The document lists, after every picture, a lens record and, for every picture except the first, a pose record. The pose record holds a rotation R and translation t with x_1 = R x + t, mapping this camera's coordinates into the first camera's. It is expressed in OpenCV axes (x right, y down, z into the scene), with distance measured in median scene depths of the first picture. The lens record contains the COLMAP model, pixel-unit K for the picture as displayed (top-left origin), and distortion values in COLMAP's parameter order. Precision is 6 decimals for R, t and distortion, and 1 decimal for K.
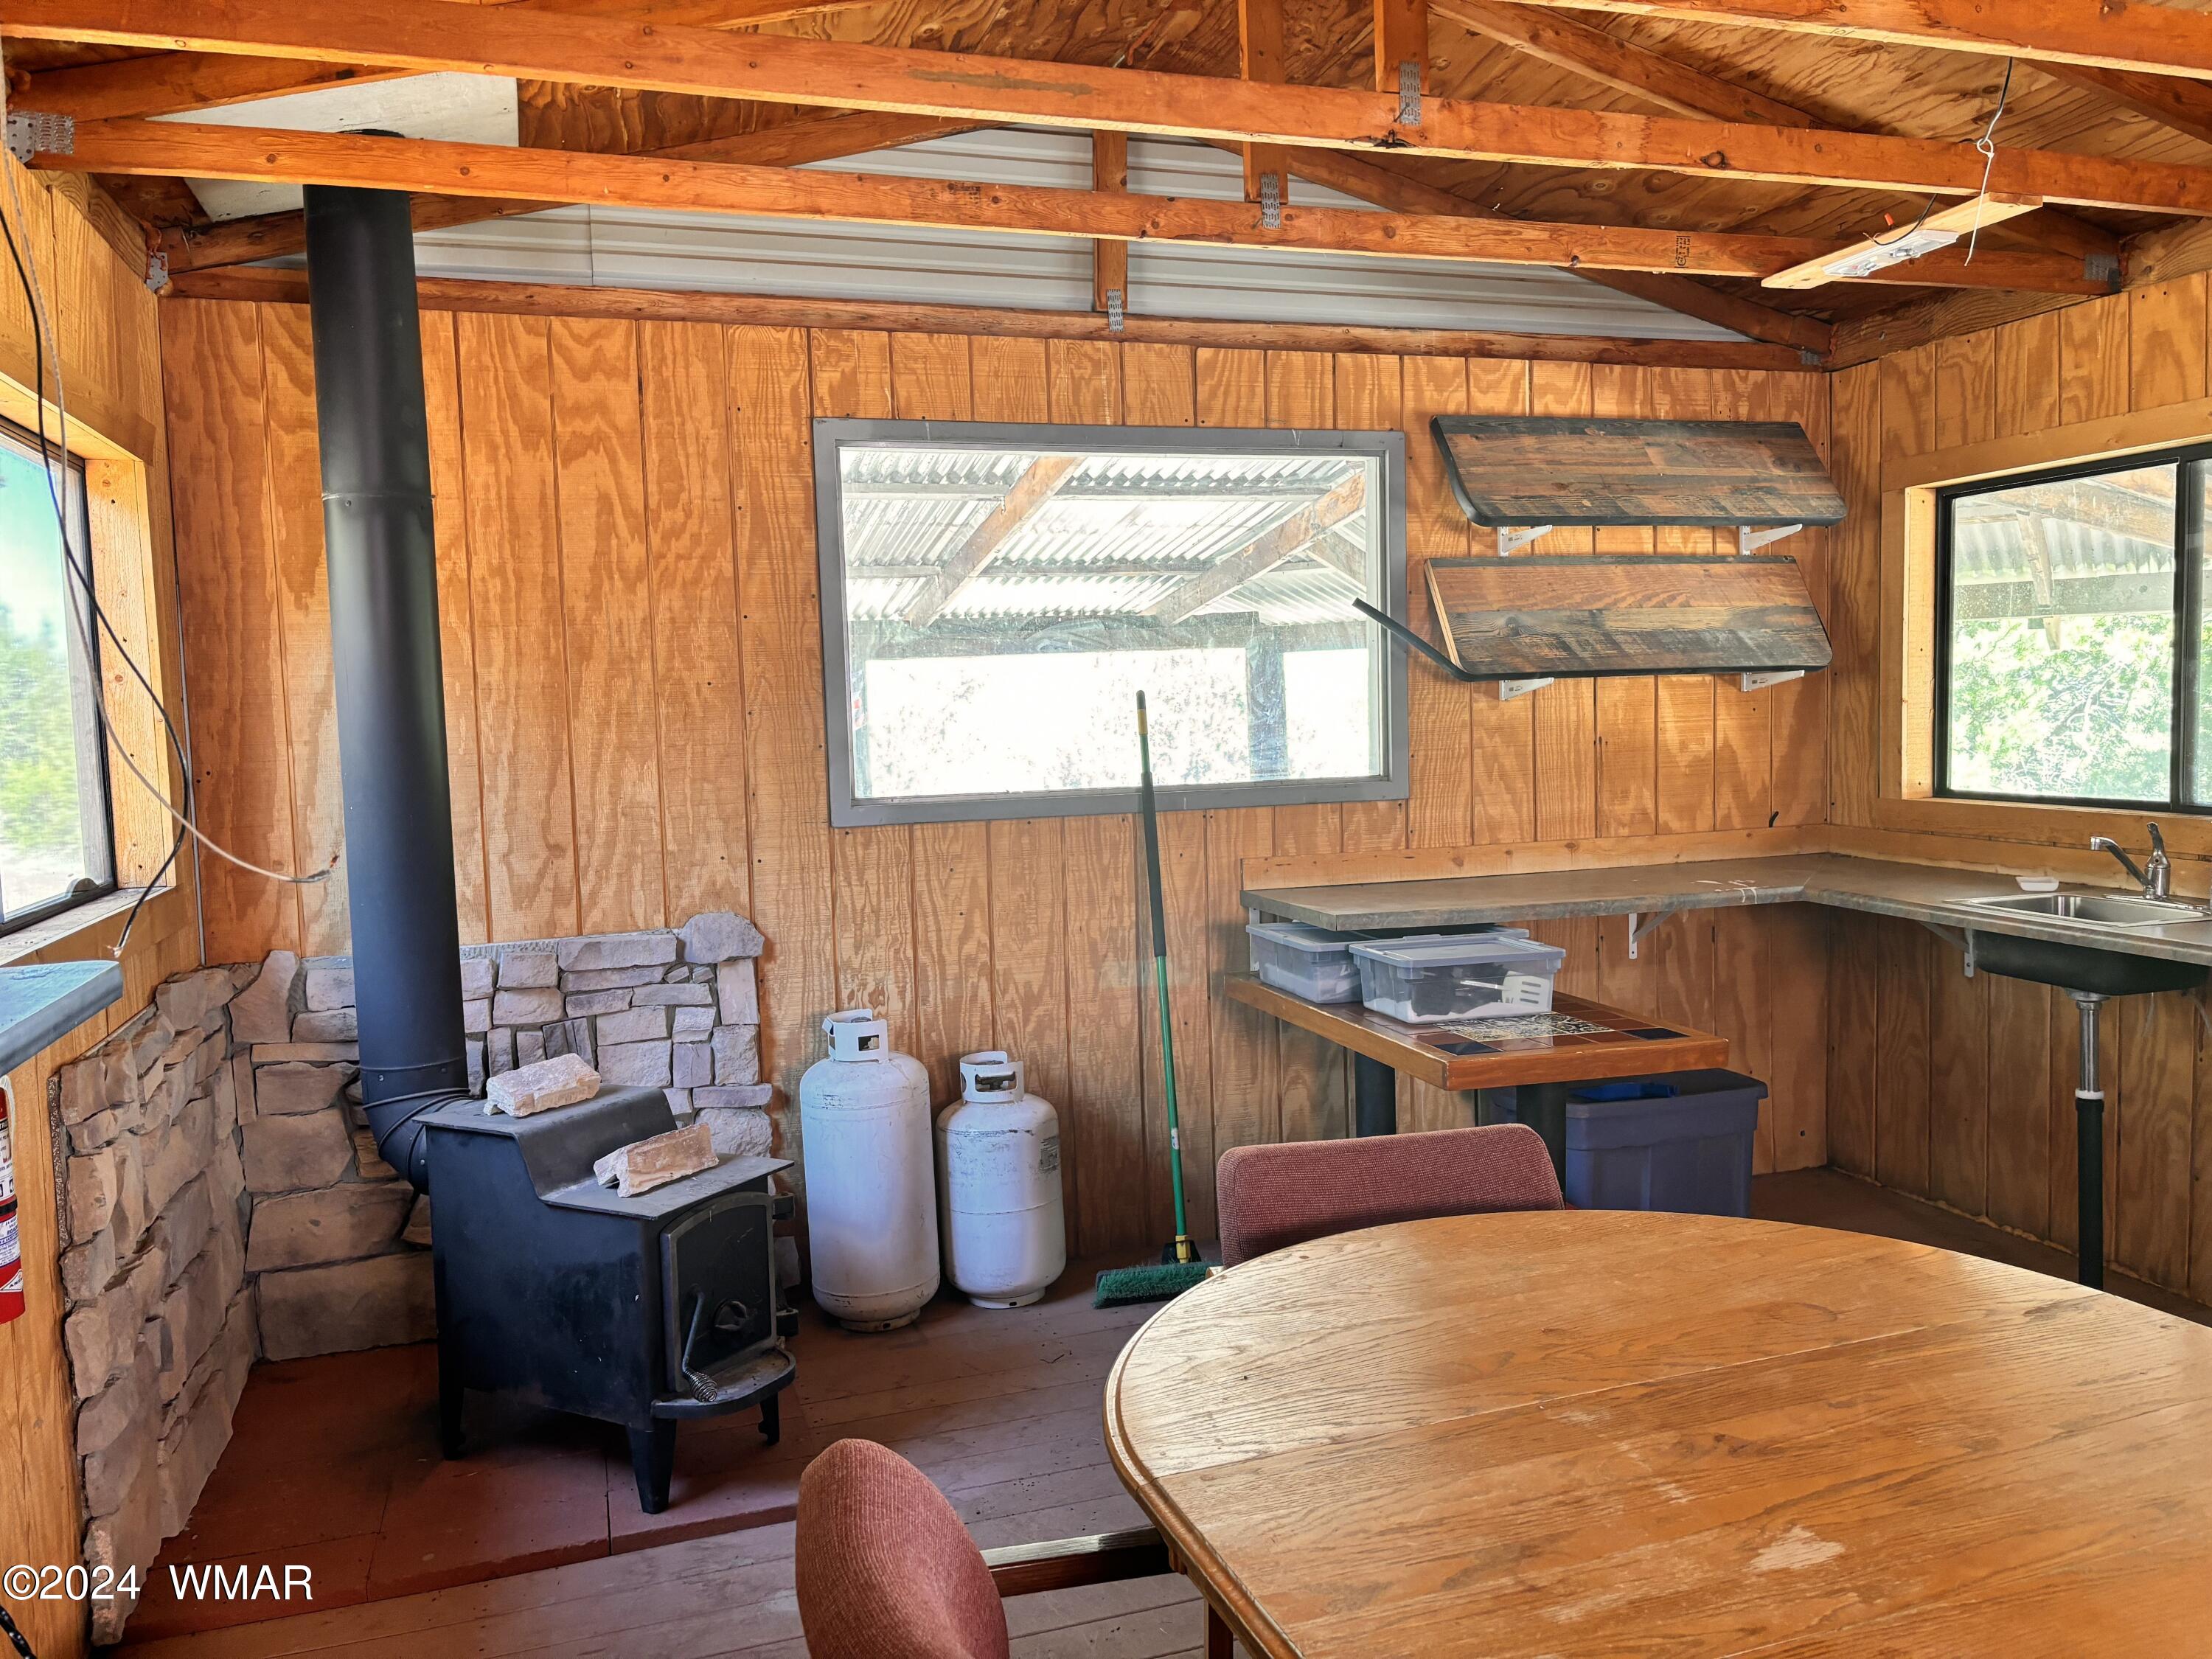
lens RADIAL K [[1696.7, 0, 1106.0], [0, 1696.7, 829.5], [0, 0, 1]] dist [0.035728, -0.046462]
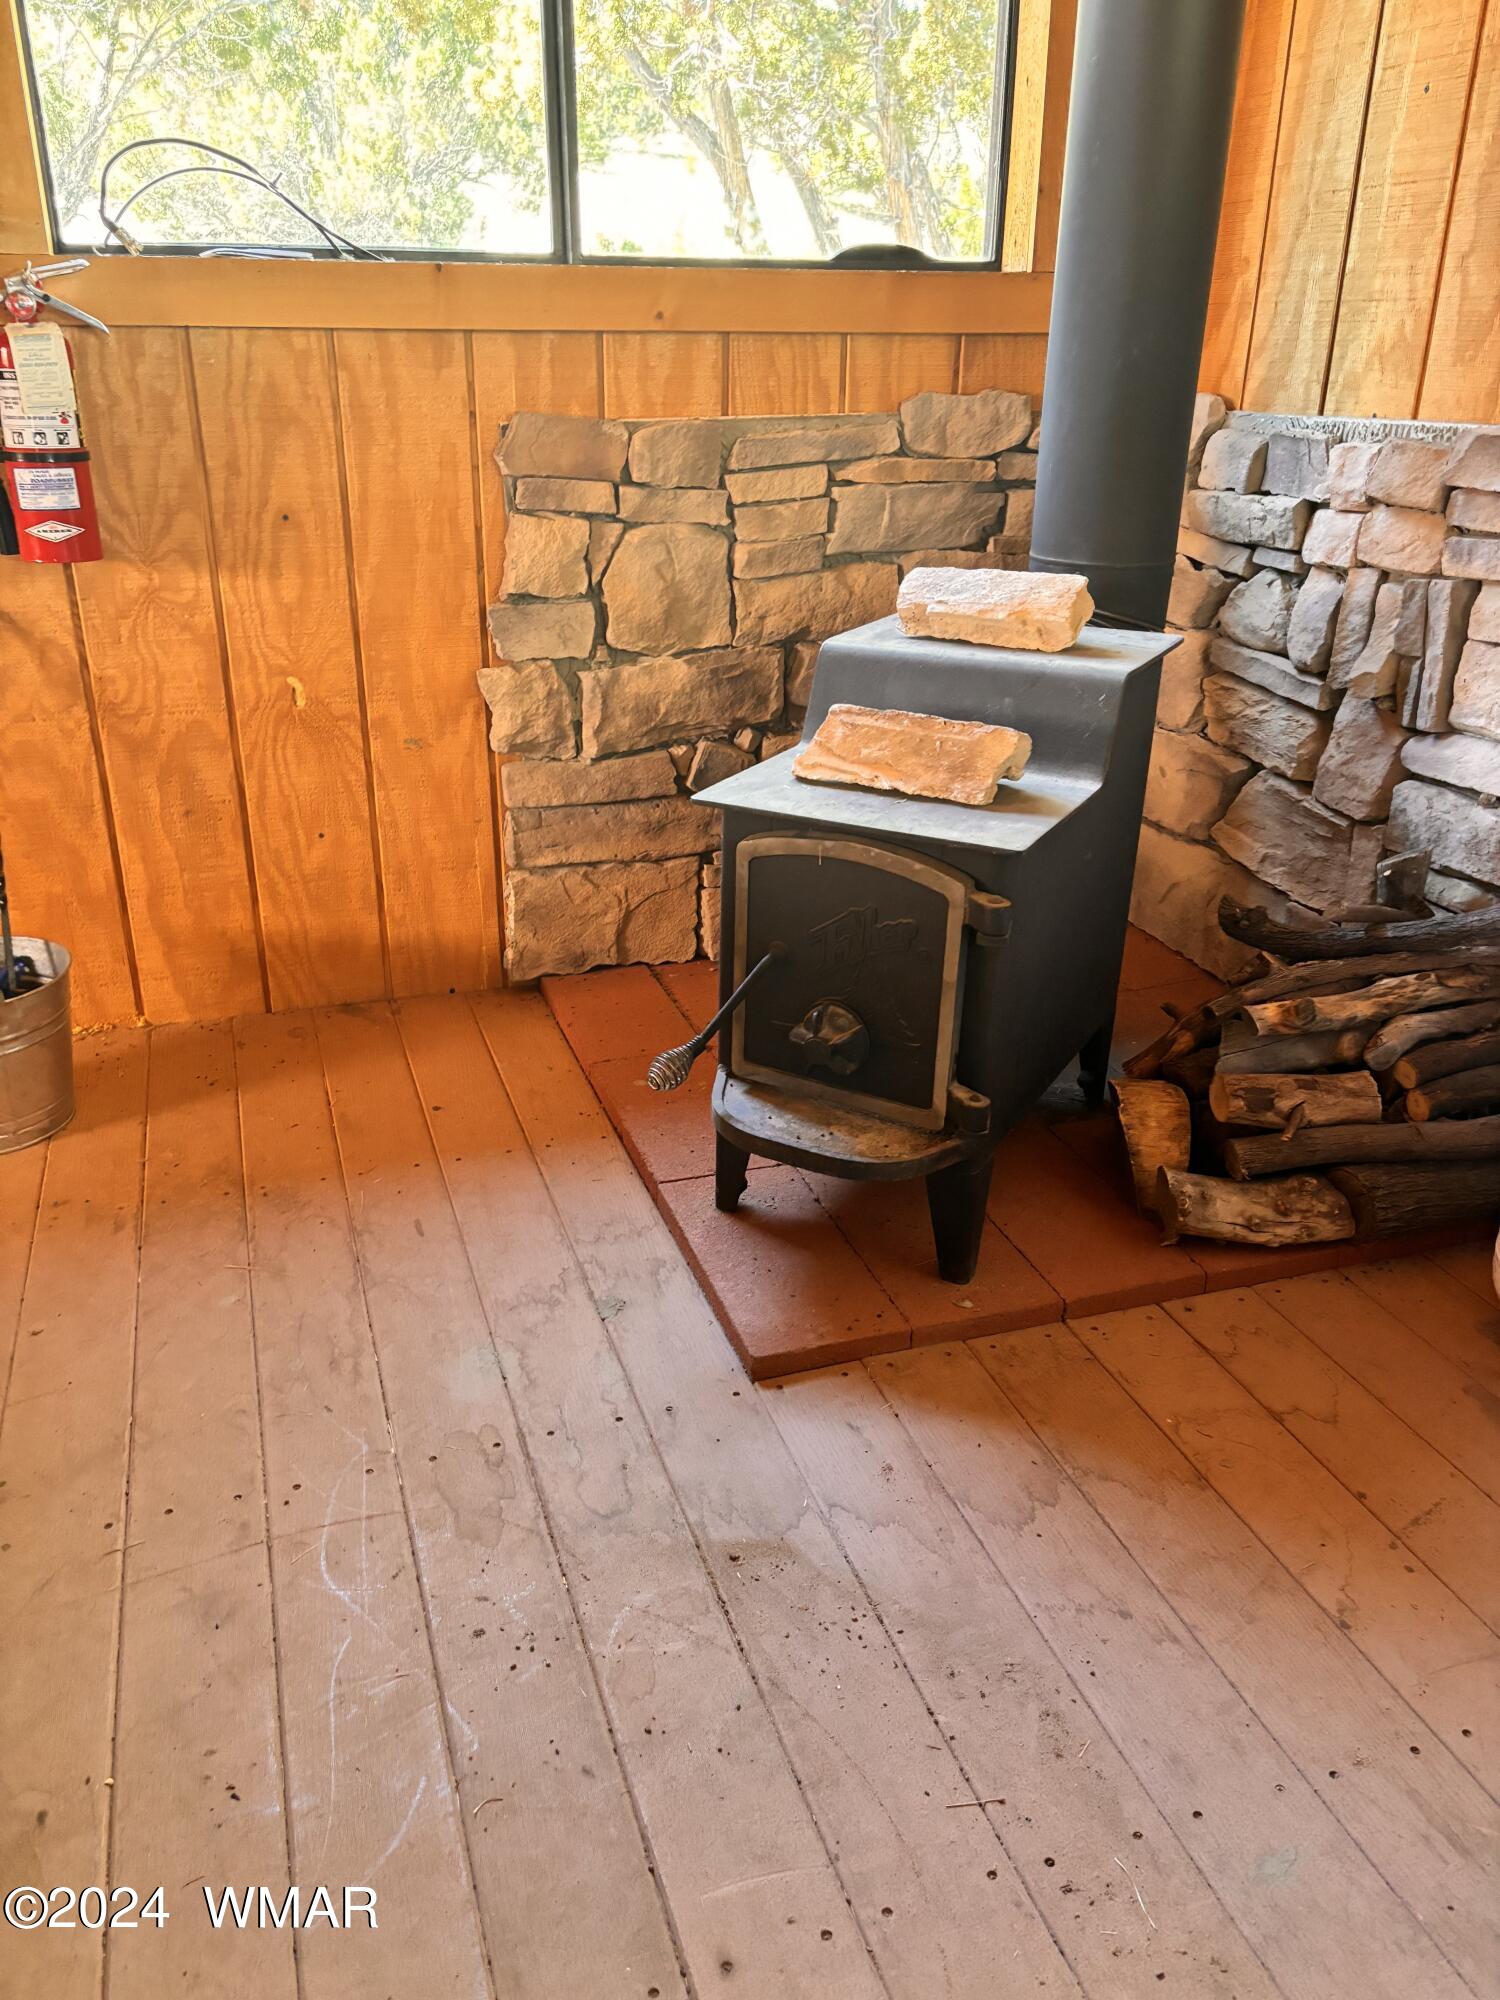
lens RADIAL K [[1534.1, 0, 750.0], [0, 1534.1, 1000.0], [0, 0, 1]] dist [0.035728, -0.046462]
pose [[-0.006449, 0.417166, -0.908807, 0.238378], [-0.076231, 0.905976, 0.416408, 0.046459], [0.997069, 0.071965, 0.025959, 0.843840]]
